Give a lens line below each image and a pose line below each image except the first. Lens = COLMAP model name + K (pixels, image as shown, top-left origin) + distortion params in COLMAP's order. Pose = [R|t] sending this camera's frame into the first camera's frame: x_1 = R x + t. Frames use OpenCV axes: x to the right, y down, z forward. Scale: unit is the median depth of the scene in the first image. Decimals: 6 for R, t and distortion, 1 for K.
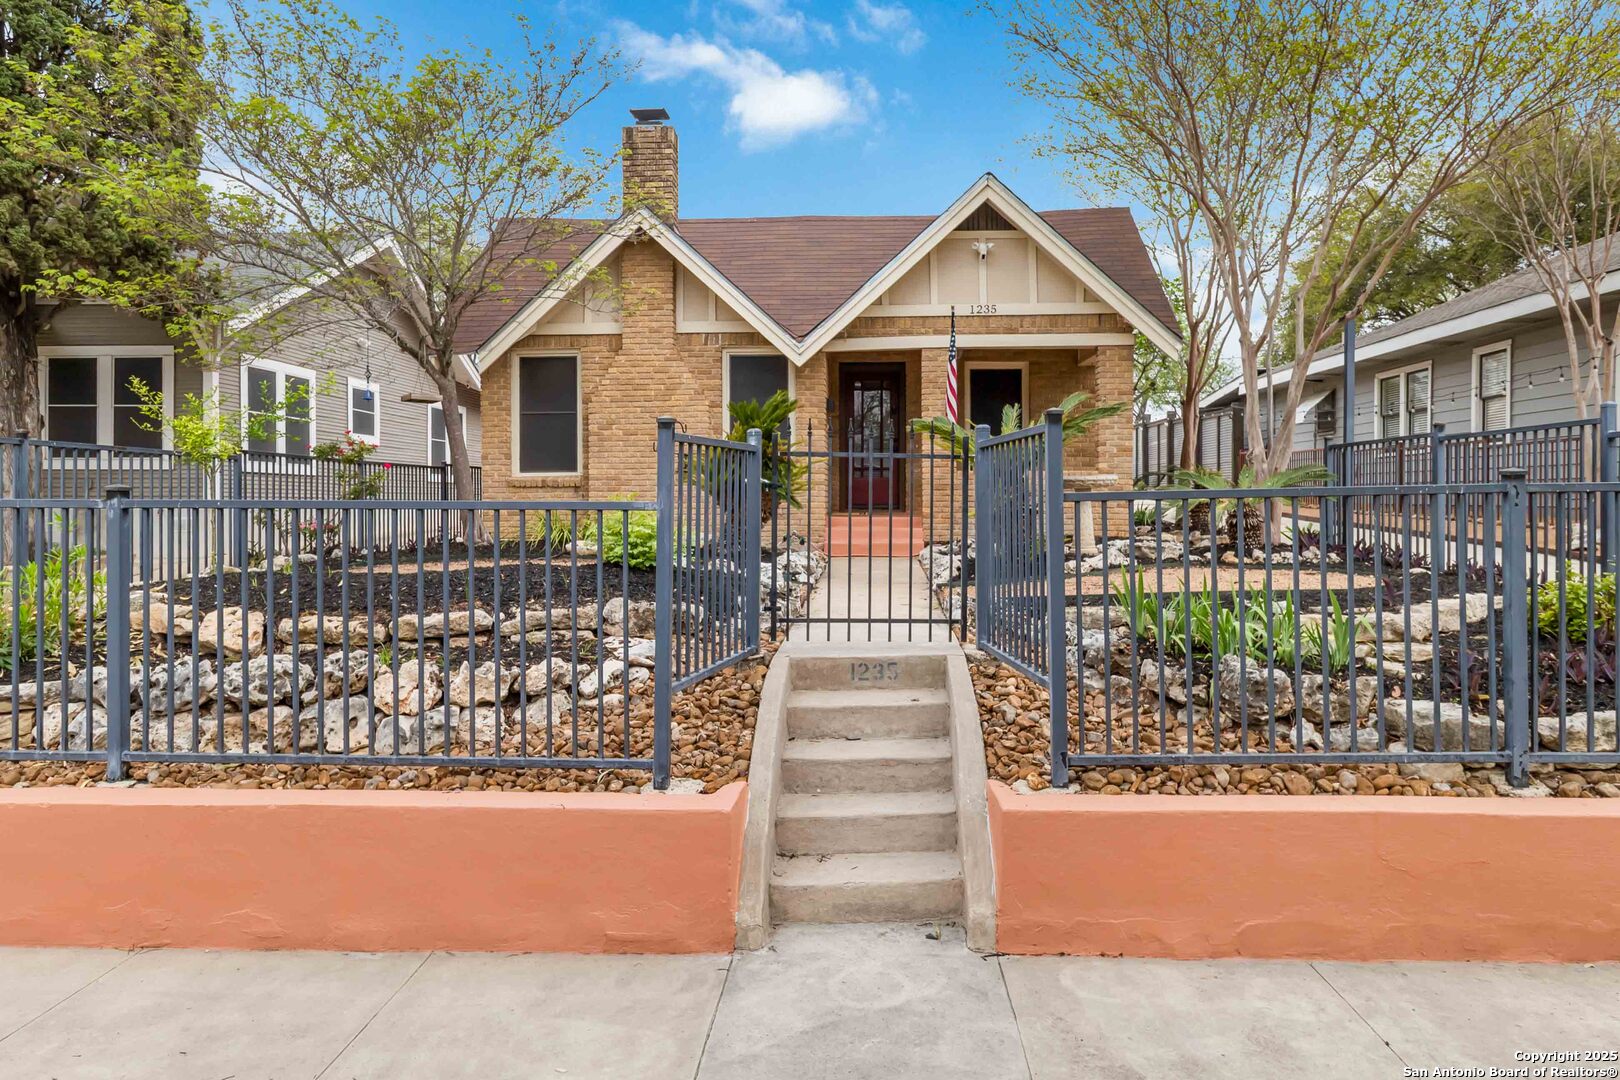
lens RADIAL K [[970.0, 0, 816.6], [0, 970.0, 508.2], [0, 0, 1]] dist [0.000255, -0.000369]
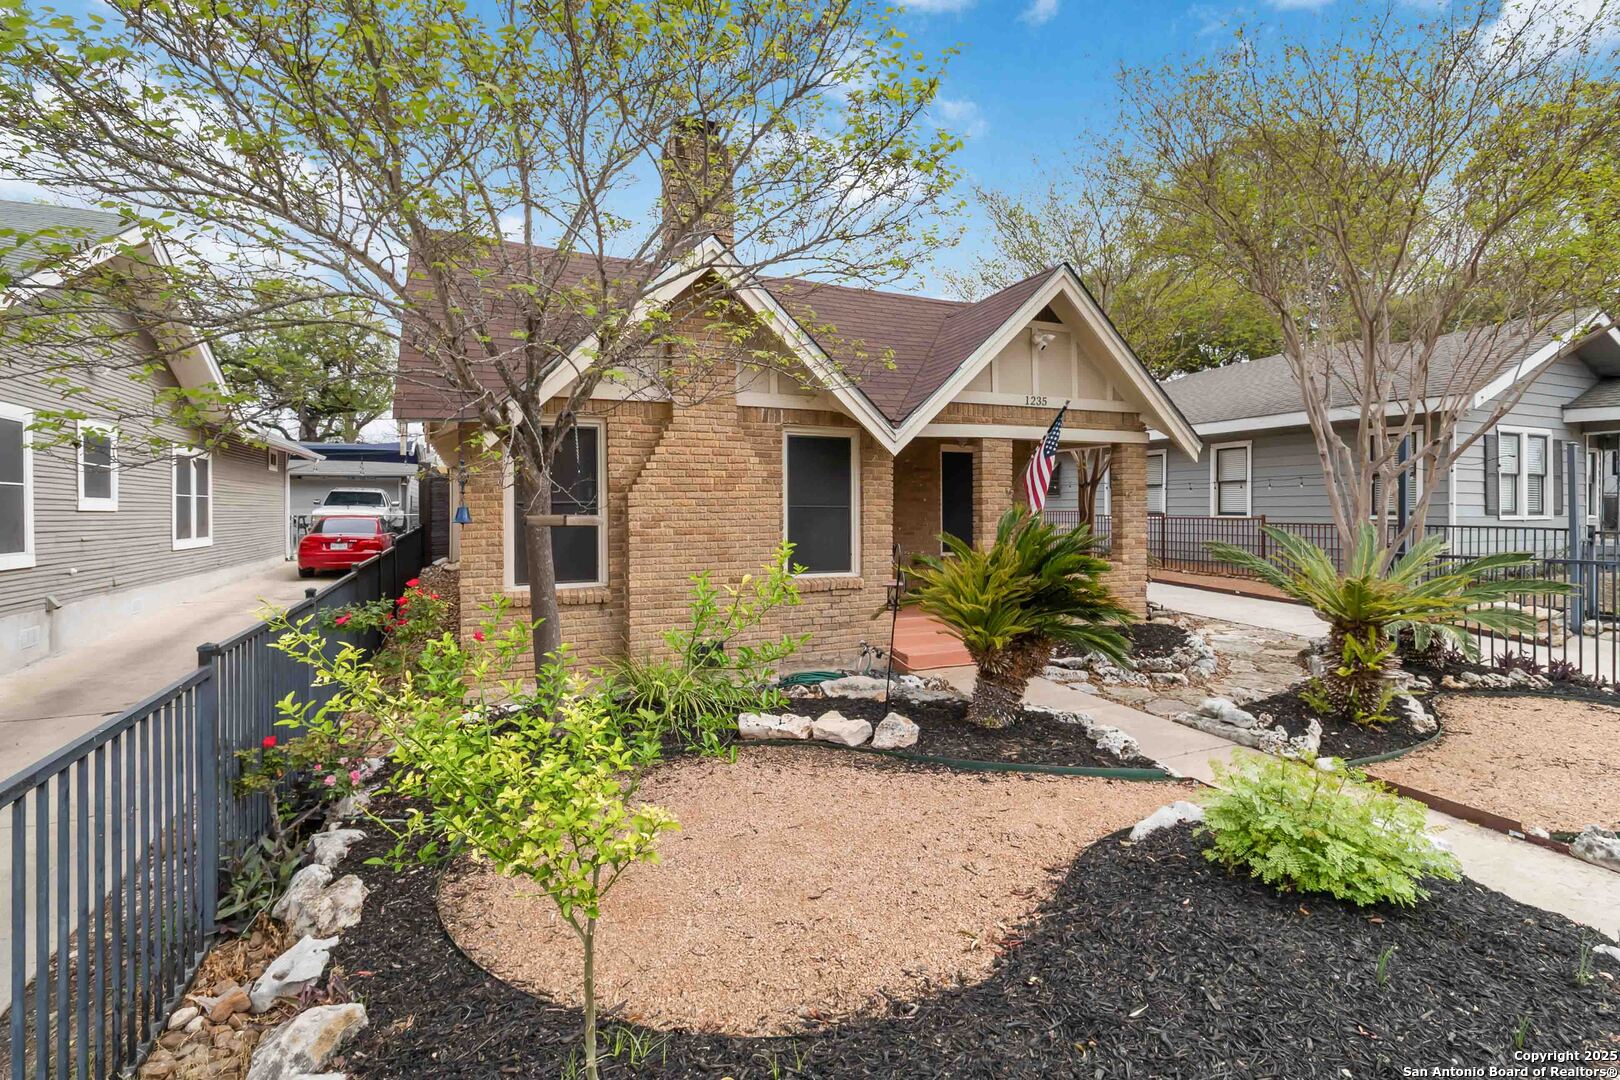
lens RADIAL K [[759.1, 0, 811.9], [0, 759.1, 513.1], [0, 0, 1]] dist [-0.000611, 0.000471]
pose [[0.896794, -0.003725, 0.442433, -0.367343], [0.005694, 0.999979, -0.003123, -0.089480], [-0.442412, 0.005319, 0.896796, 0.407456]]
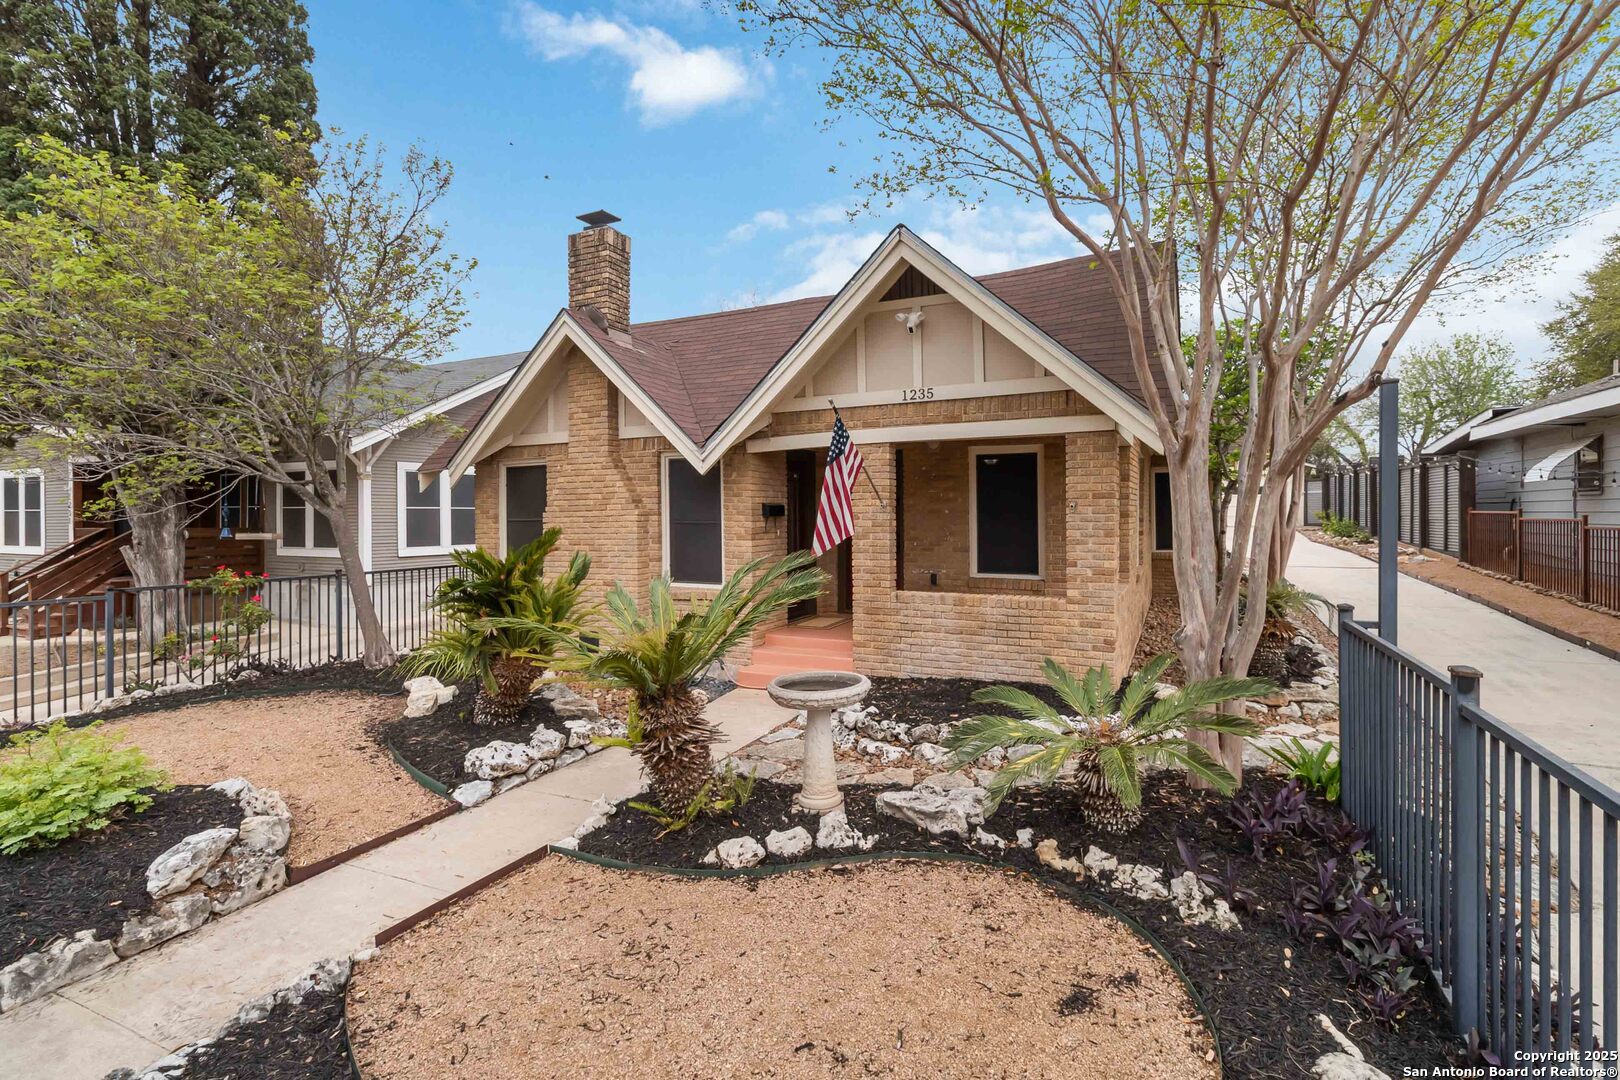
lens RADIAL K [[749.2, 0, 815.6], [0, 749.2, 522.6], [0, 0, 1]] dist [0.001681, 0.000210]
pose [[0.923364, -0.001351, -0.383923, 0.329011], [0.002480, 0.999994, 0.002448, -0.098858], [0.383917, -0.003212, 0.923362, 0.385017]]
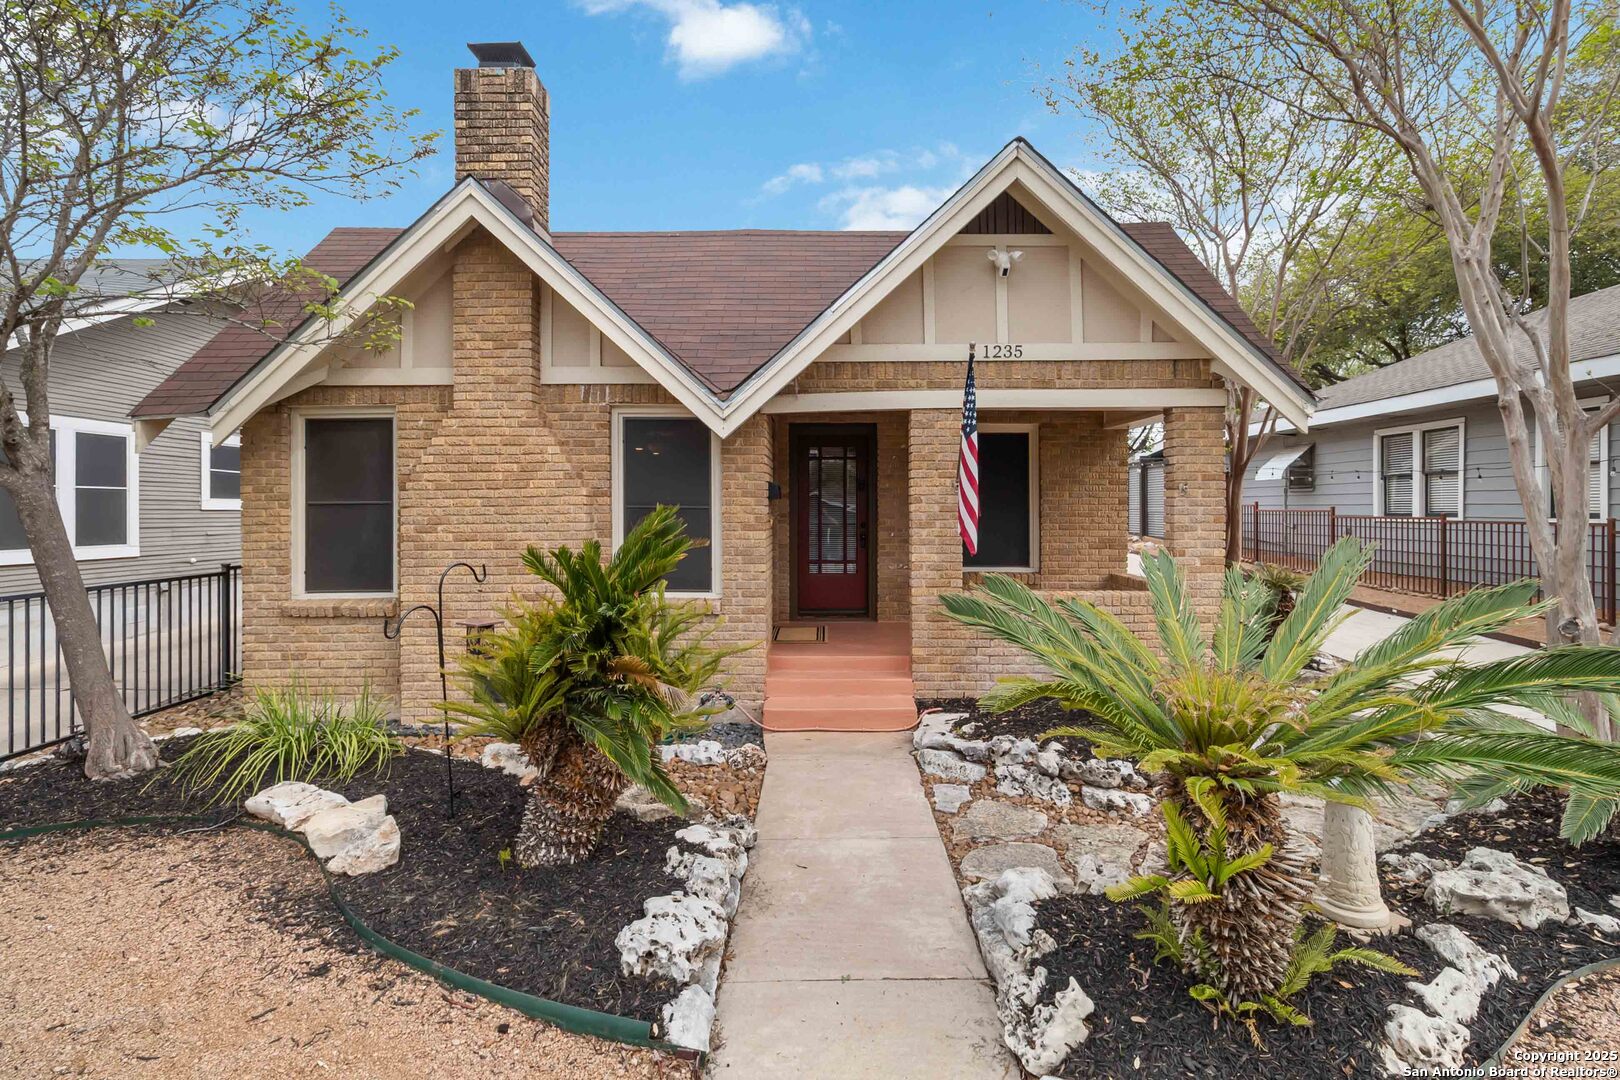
lens RADIAL K [[759.1, 0, 811.9], [0, 759.1, 513.1], [0, 0, 1]] dist [-0.000611, 0.000471]
pose [[0.999024, -0.001010, 0.044170, 0.017236], [0.001117, 0.999996, -0.002401, -0.091872], [-0.044167, 0.002448, 0.999021, 0.478512]]
